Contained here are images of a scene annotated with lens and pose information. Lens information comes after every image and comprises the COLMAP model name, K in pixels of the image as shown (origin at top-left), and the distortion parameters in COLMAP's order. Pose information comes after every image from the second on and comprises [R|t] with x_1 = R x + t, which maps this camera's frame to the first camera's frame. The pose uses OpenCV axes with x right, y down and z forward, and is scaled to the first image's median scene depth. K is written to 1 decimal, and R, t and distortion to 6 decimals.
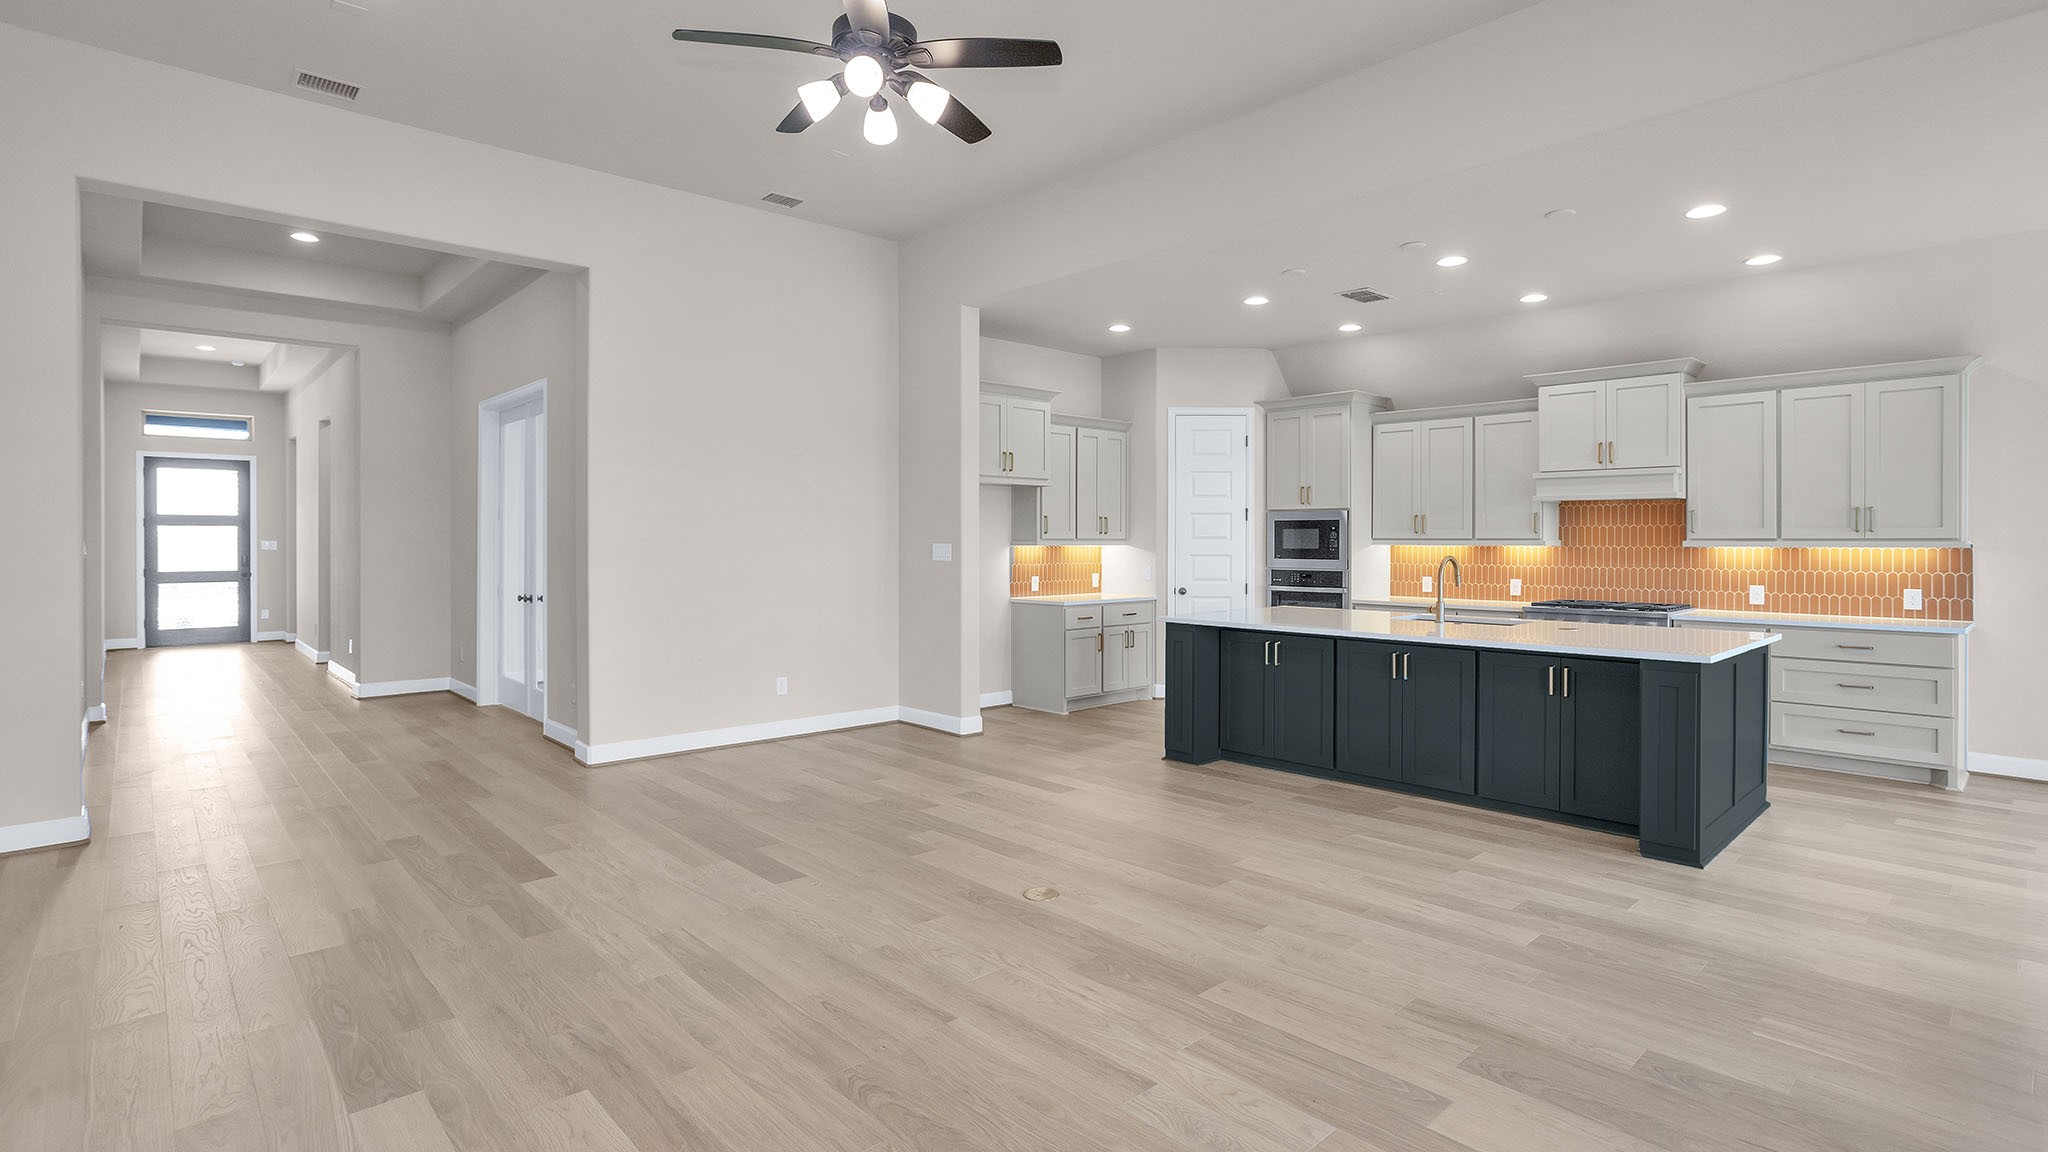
lens RADIAL K [[982.7, 0, 1022.6], [0, 982.7, 524.3], [0, 0, 1]] dist [0.004756, 0.006665]
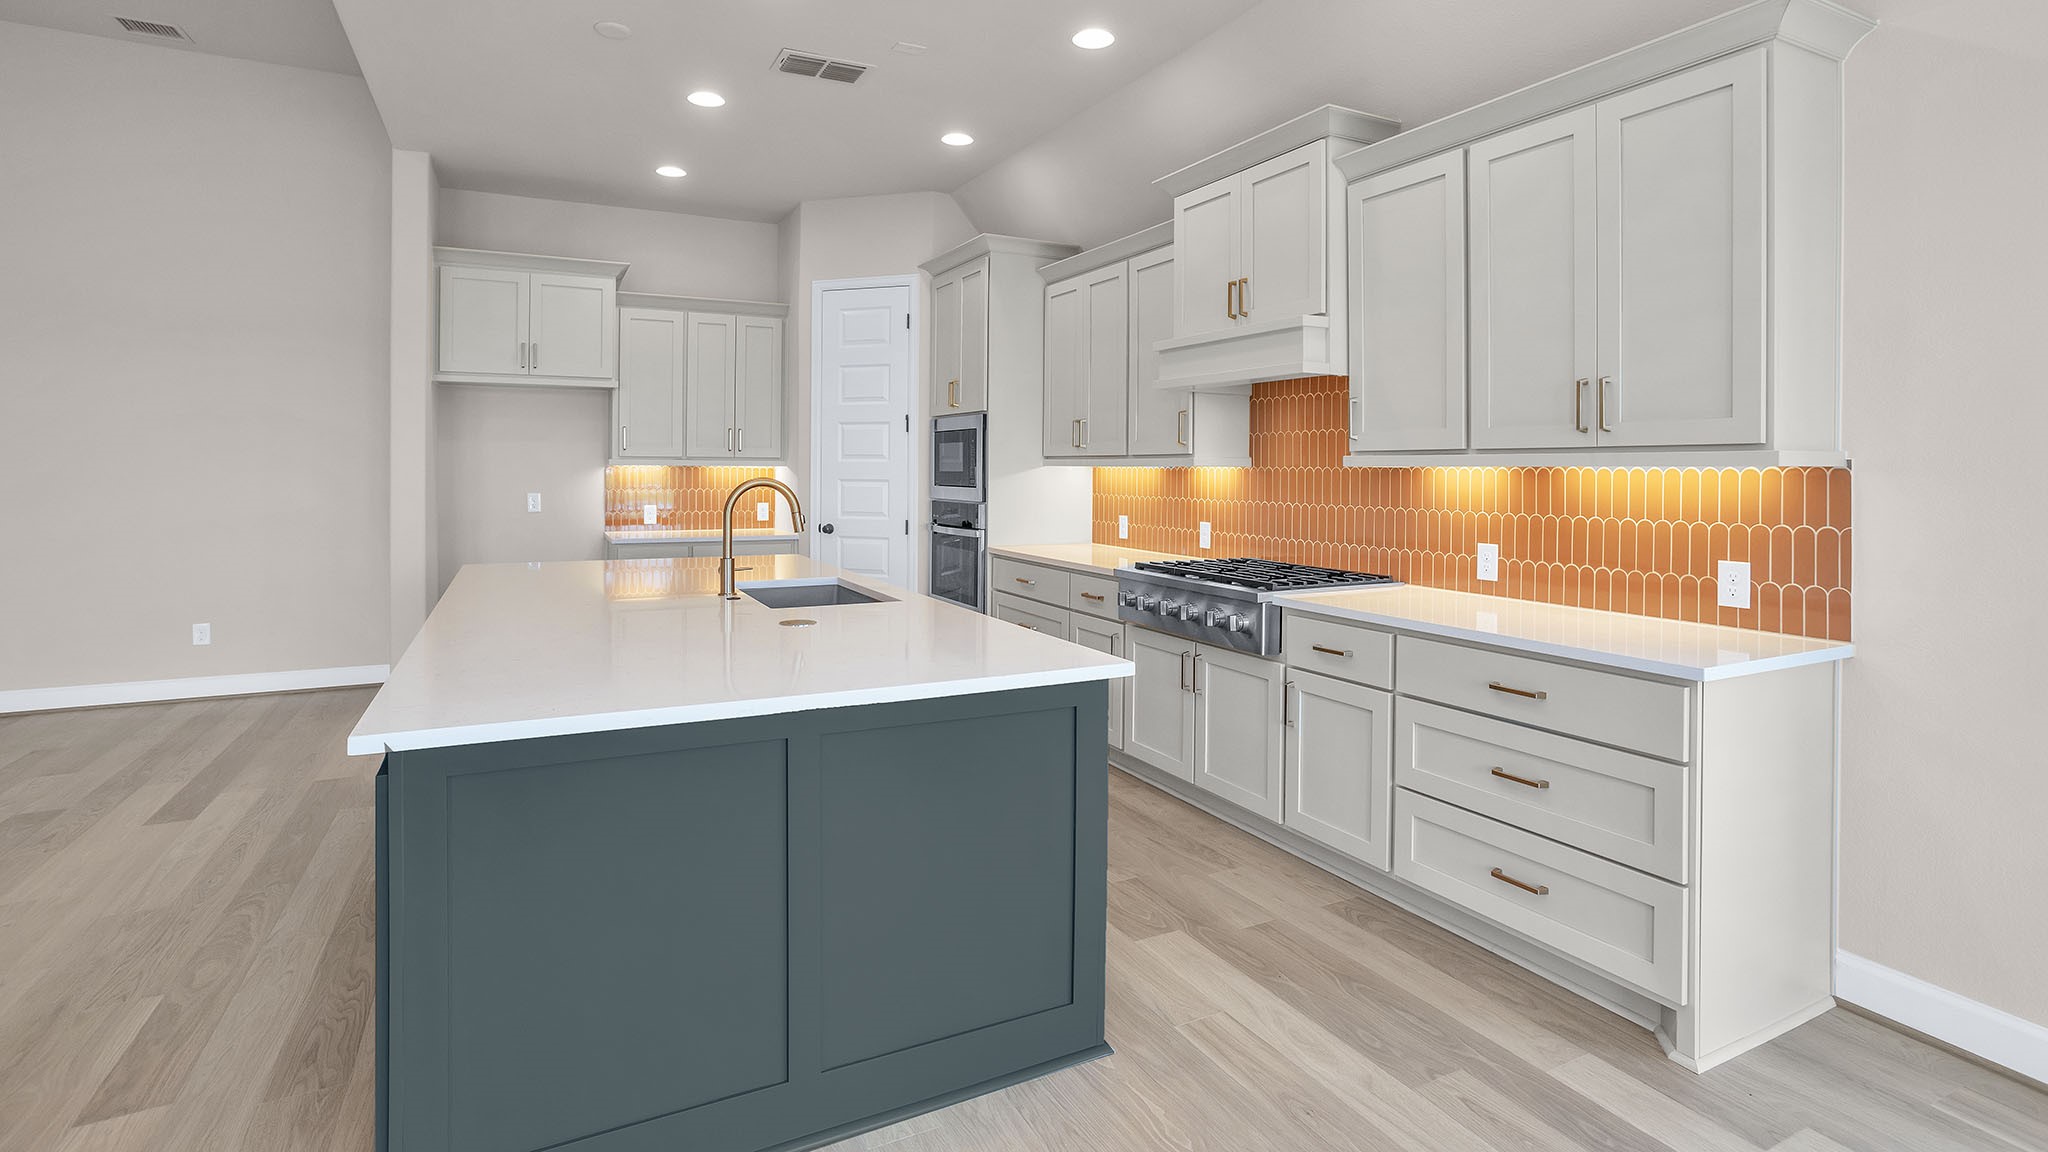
lens RADIAL K [[982.7, 0, 984.8], [0, 982.7, 441.4], [0, 0, 1]] dist [0.004756, 0.006665]
pose [[0.954236, -0.002752, -0.299043, 0.629098], [-0.001672, 0.999893, -0.014538, 0.016852], [0.299051, 0.014373, 0.954129, 0.424918]]
